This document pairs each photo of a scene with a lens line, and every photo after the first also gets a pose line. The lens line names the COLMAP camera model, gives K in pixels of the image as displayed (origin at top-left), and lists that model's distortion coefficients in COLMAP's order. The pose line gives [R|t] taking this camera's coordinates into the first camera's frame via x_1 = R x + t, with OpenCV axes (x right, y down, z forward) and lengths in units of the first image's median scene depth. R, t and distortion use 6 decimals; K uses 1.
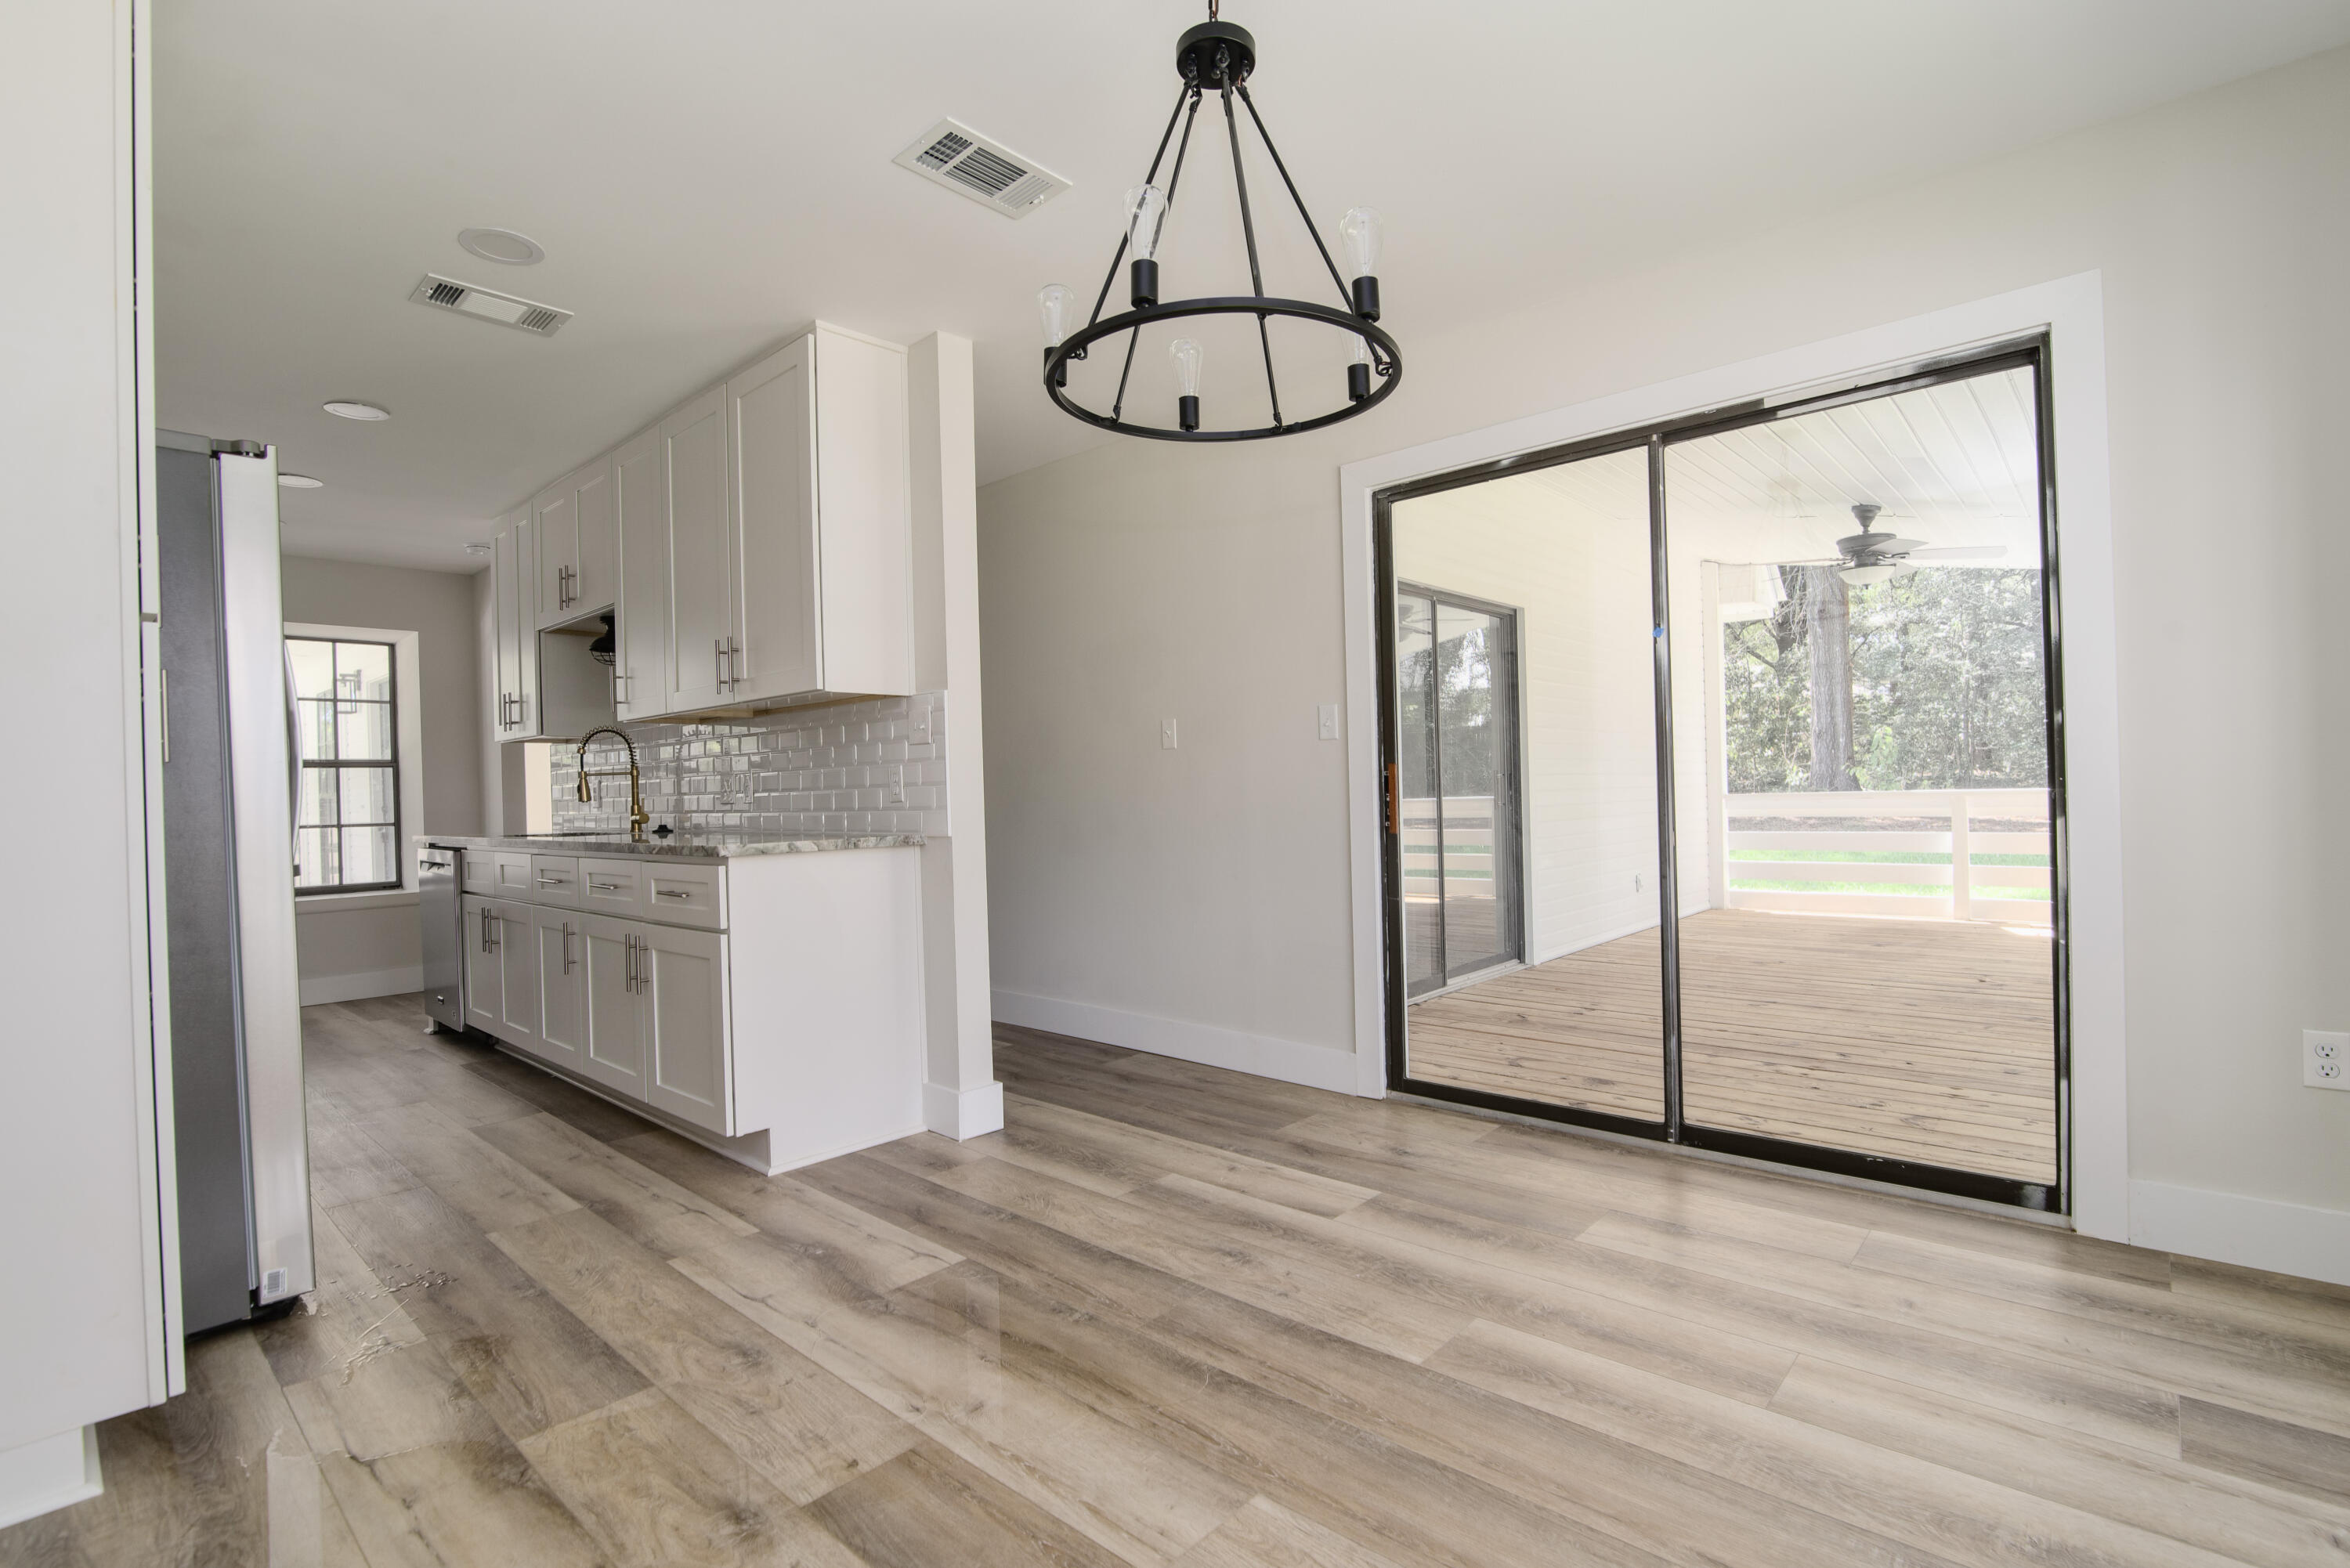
lens RADIAL K [[1081.9, 0, 1185.0], [0, 1081.9, 792.8], [0, 0, 1]] dist [-0.021151, 0.001904]
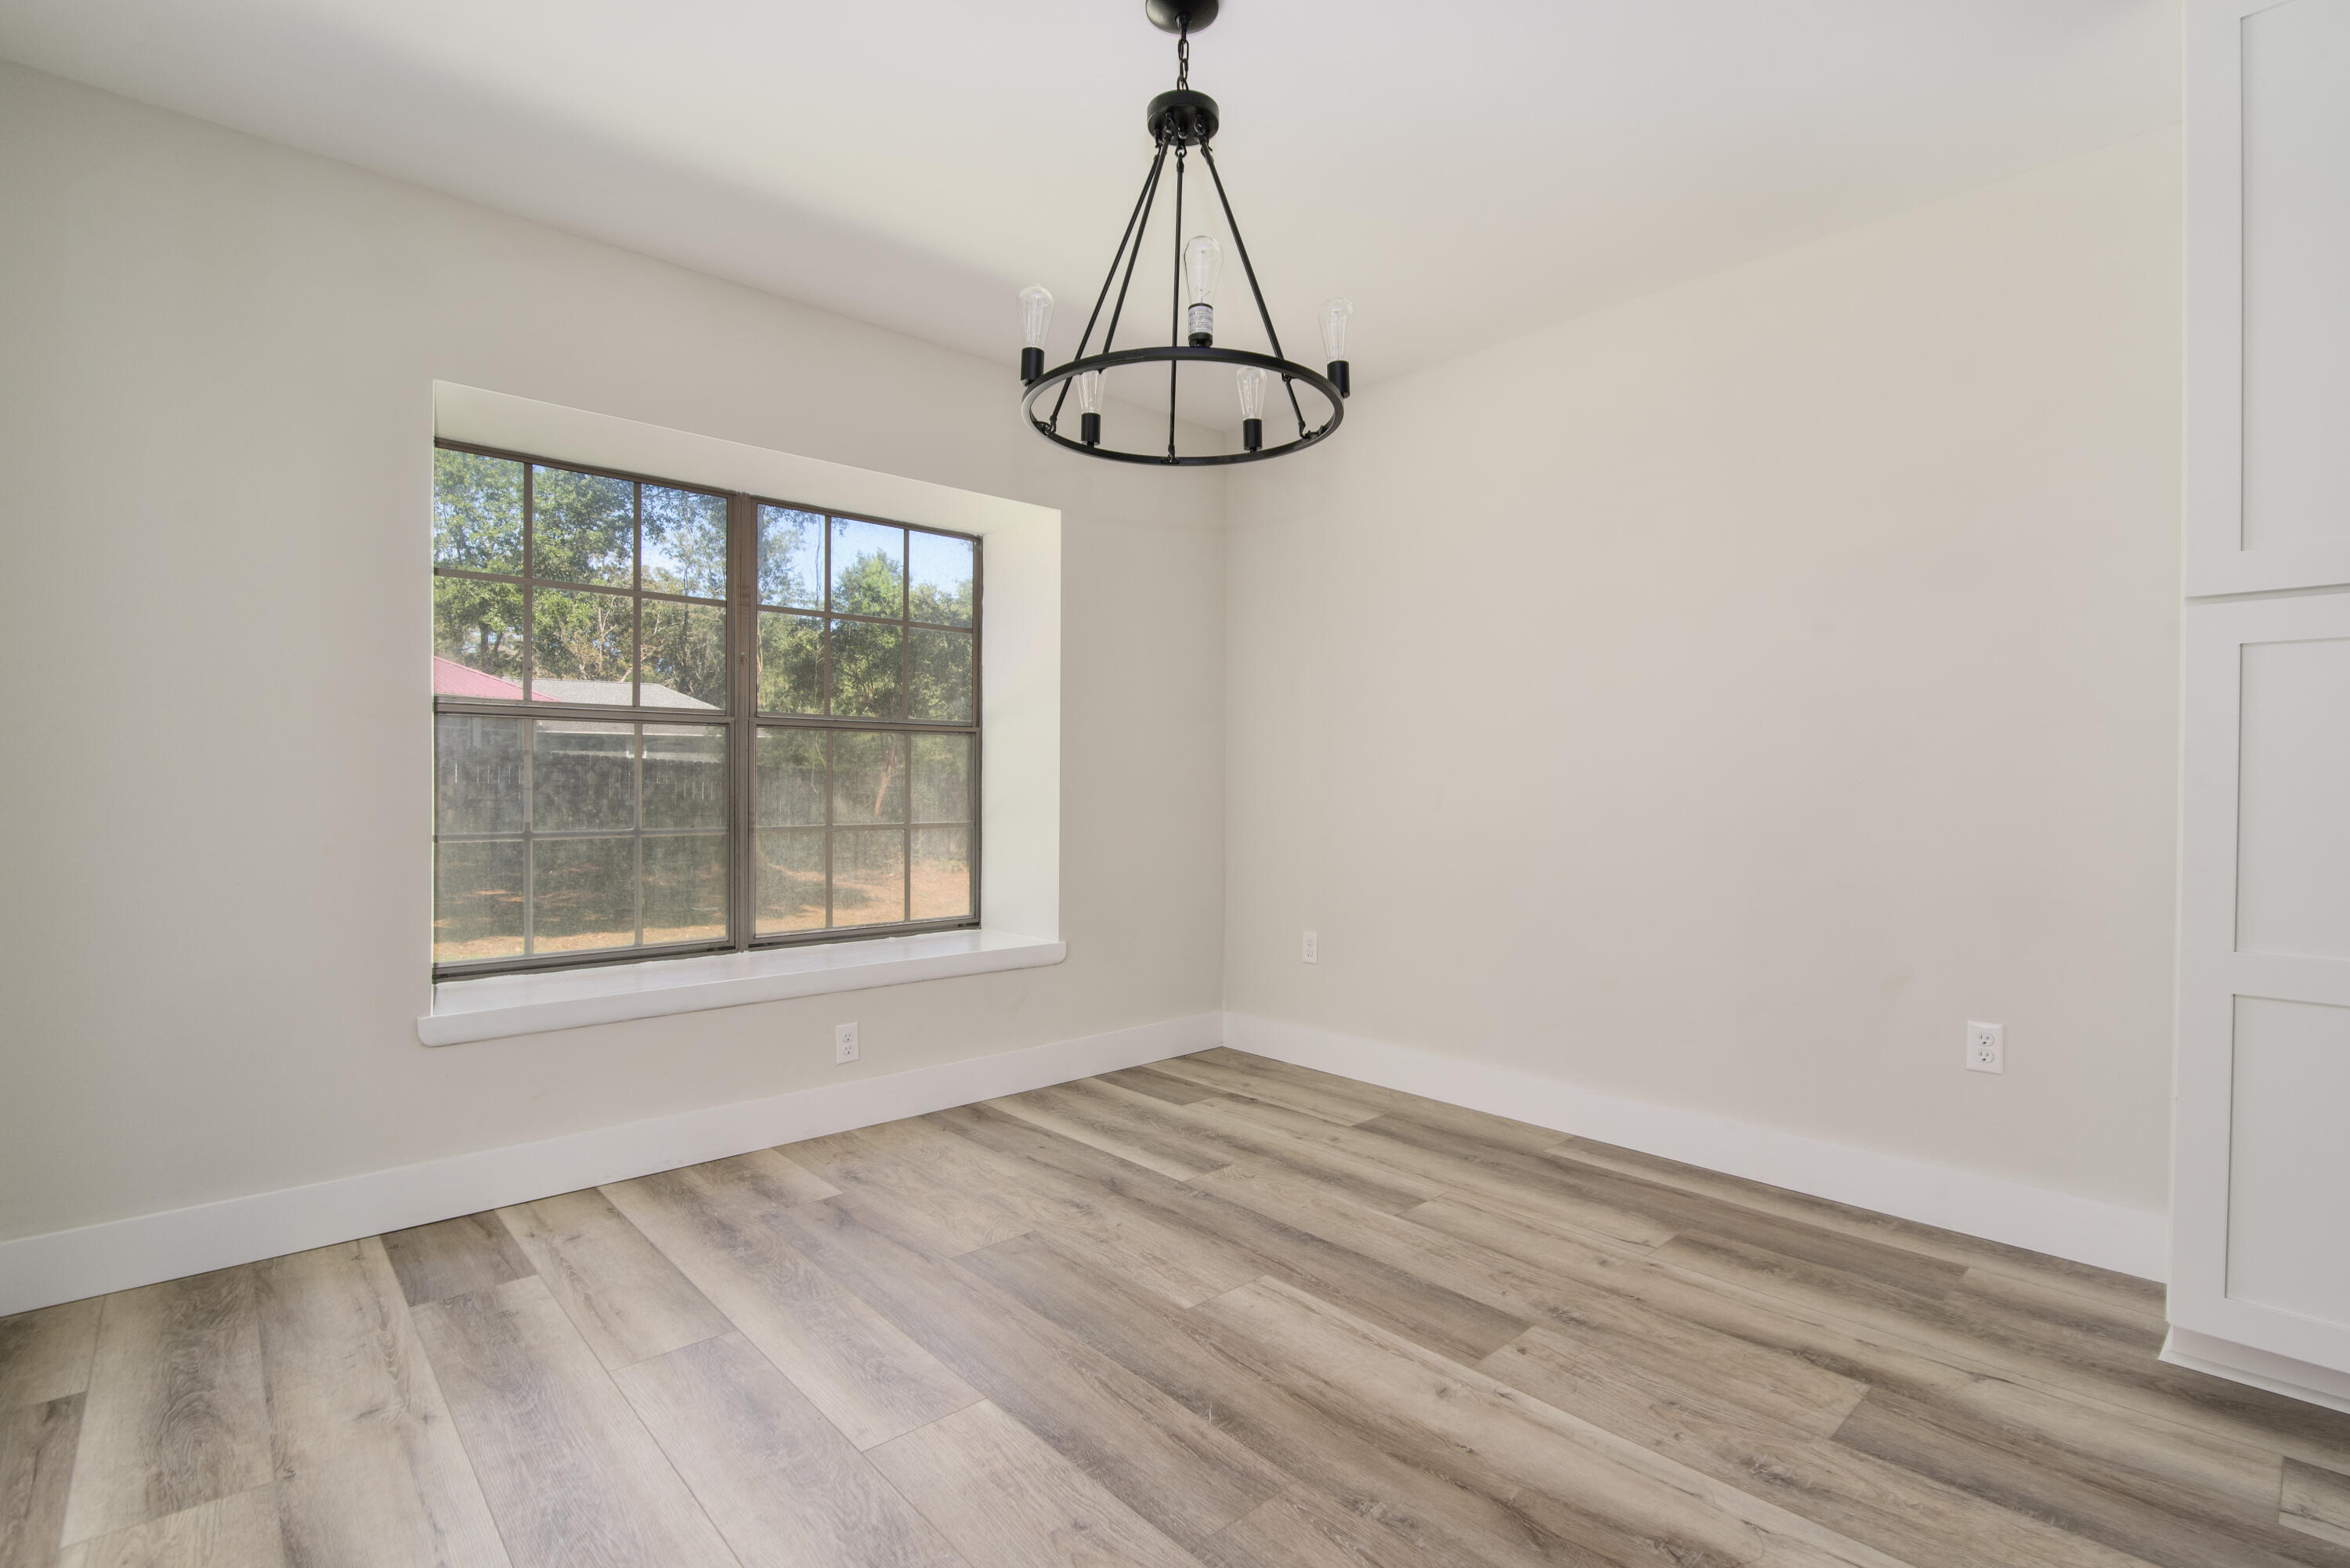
lens RADIAL K [[1081.9, 0, 1192.4], [0, 1081.9, 782.9], [0, 0, 1]] dist [-0.021151, 0.001904]
pose [[-0.996003, 0.022634, 0.086406, -0.044749], [0.022460, 0.999743, -0.002991, -0.001224], [-0.086452, -0.001039, -0.996255, 1.514417]]
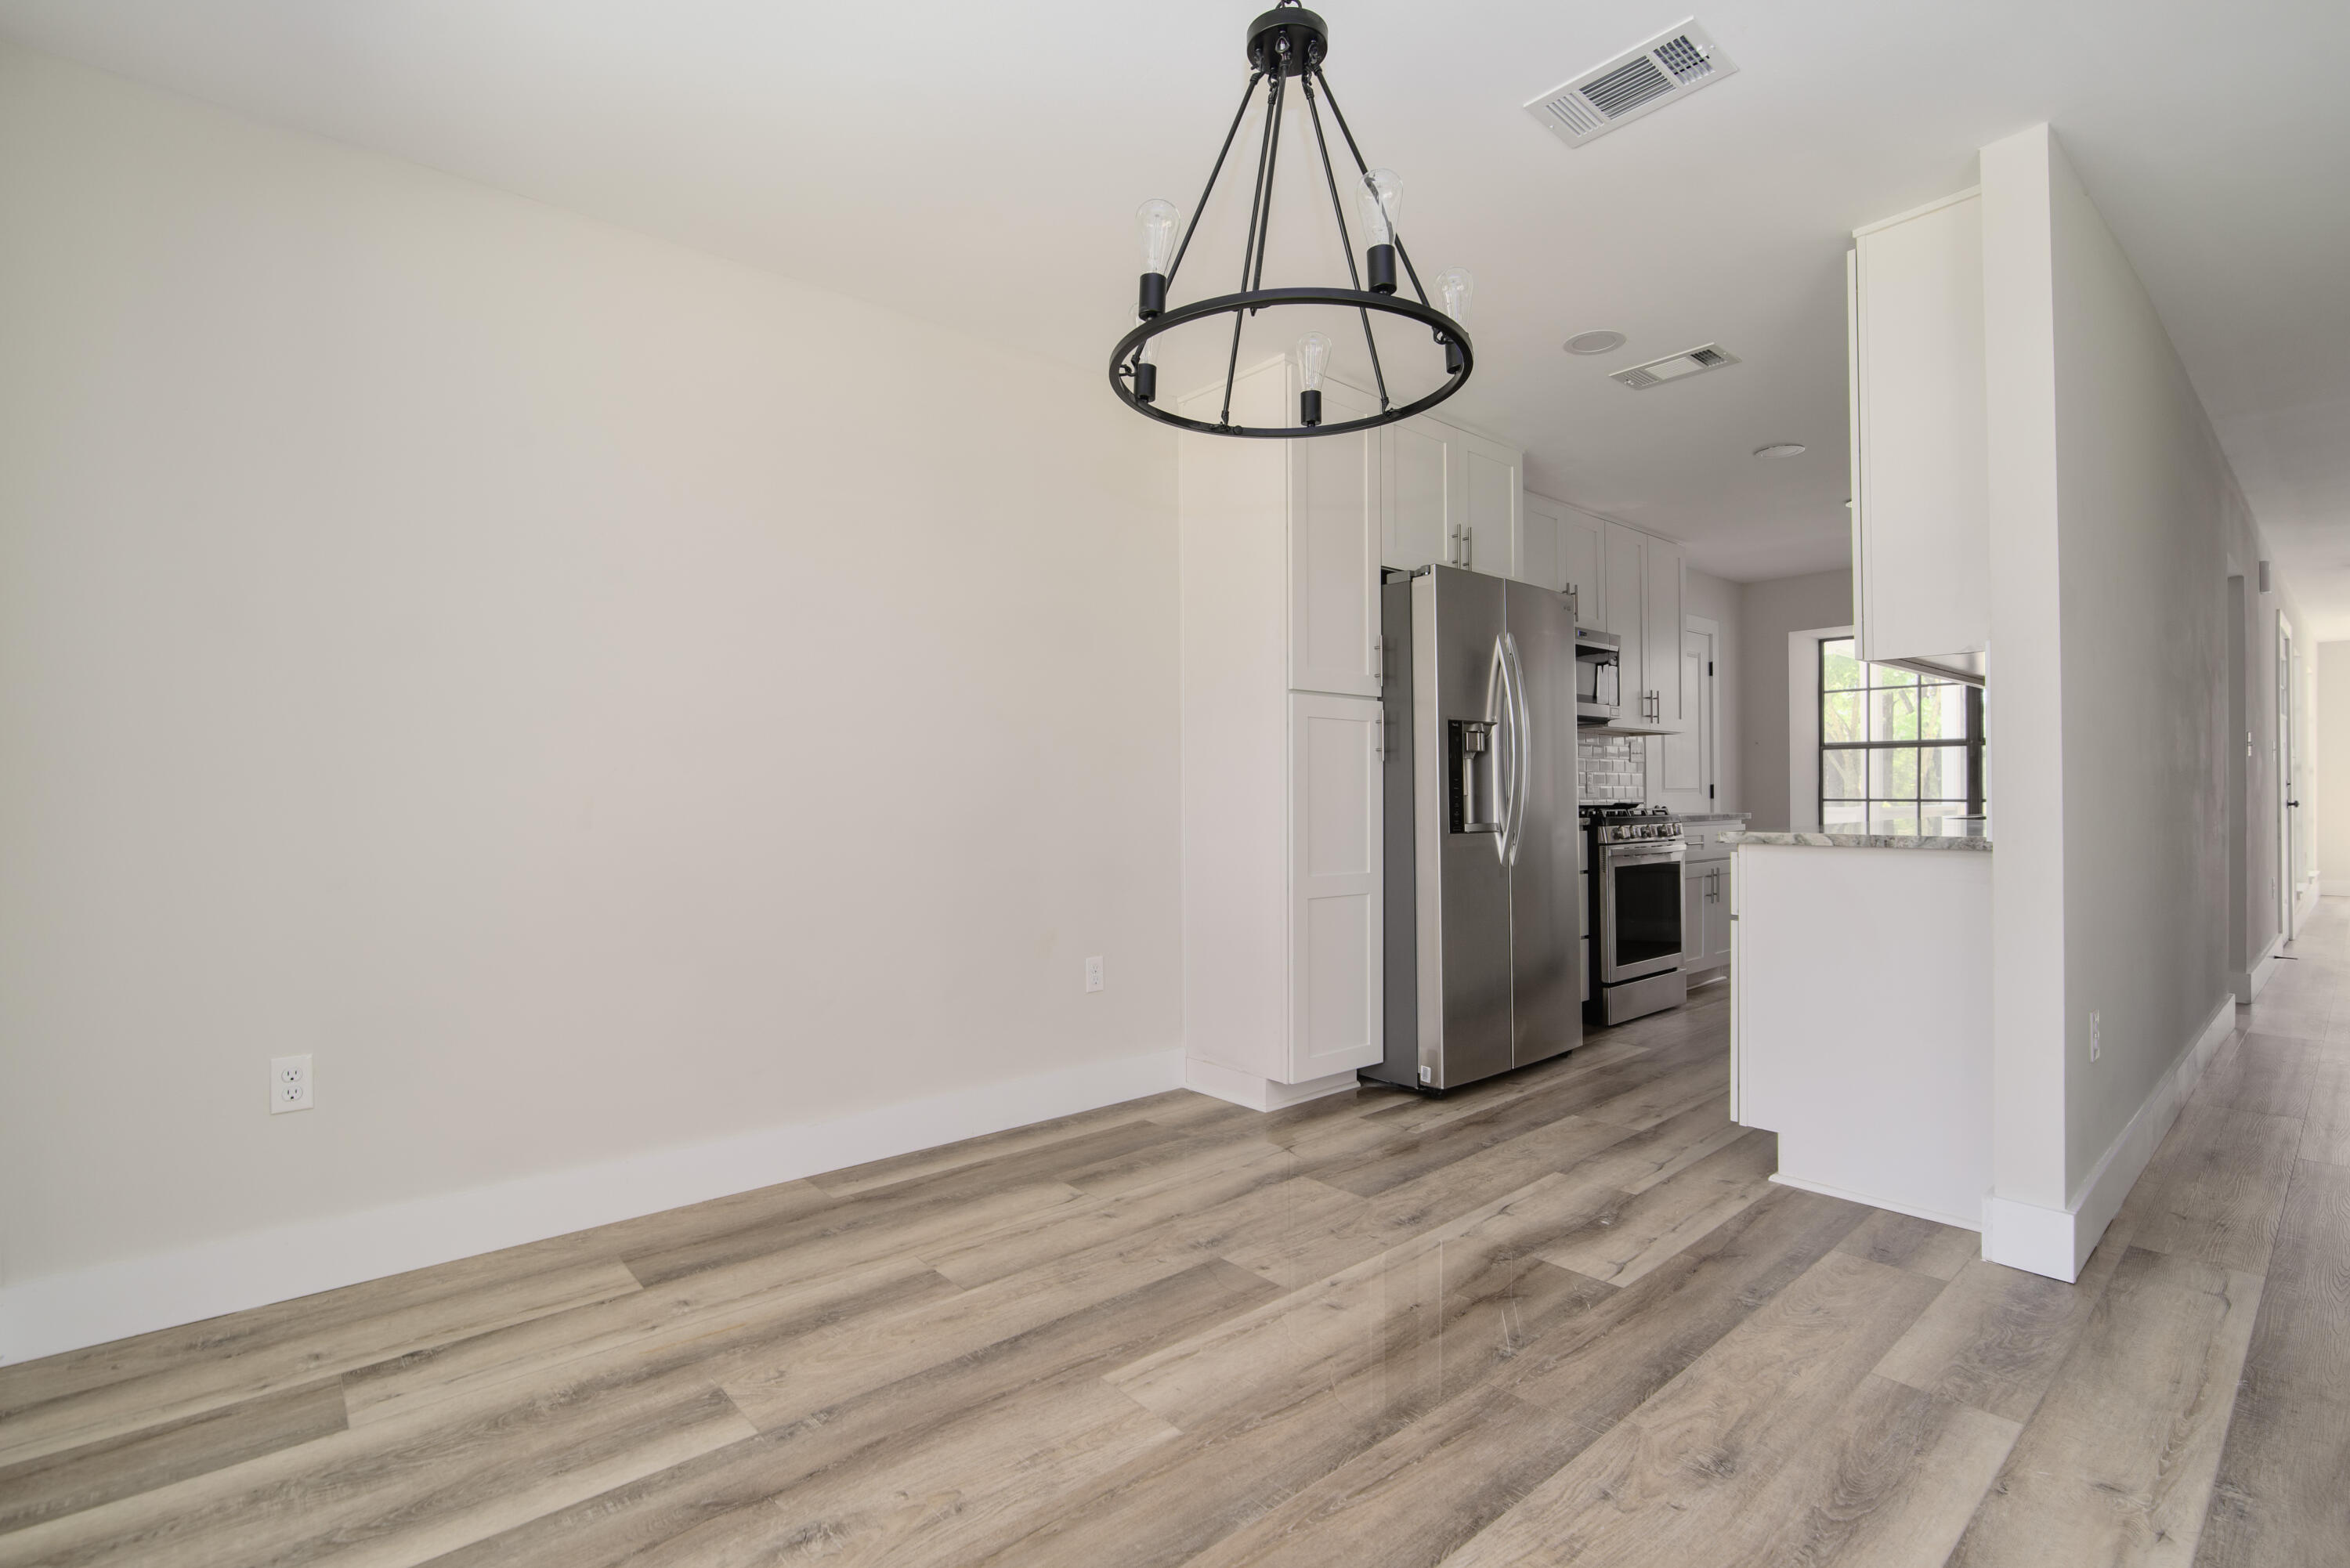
lens RADIAL K [[1081.9, 0, 1204.3], [0, 1081.9, 791.6], [0, 0, 1]] dist [-0.021151, 0.001904]
pose [[-0.105937, 0.025142, -0.994055, 0.738507], [0.006321, 0.999677, 0.024611, -0.019245], [0.994353, -0.003676, -0.106061, 0.736523]]
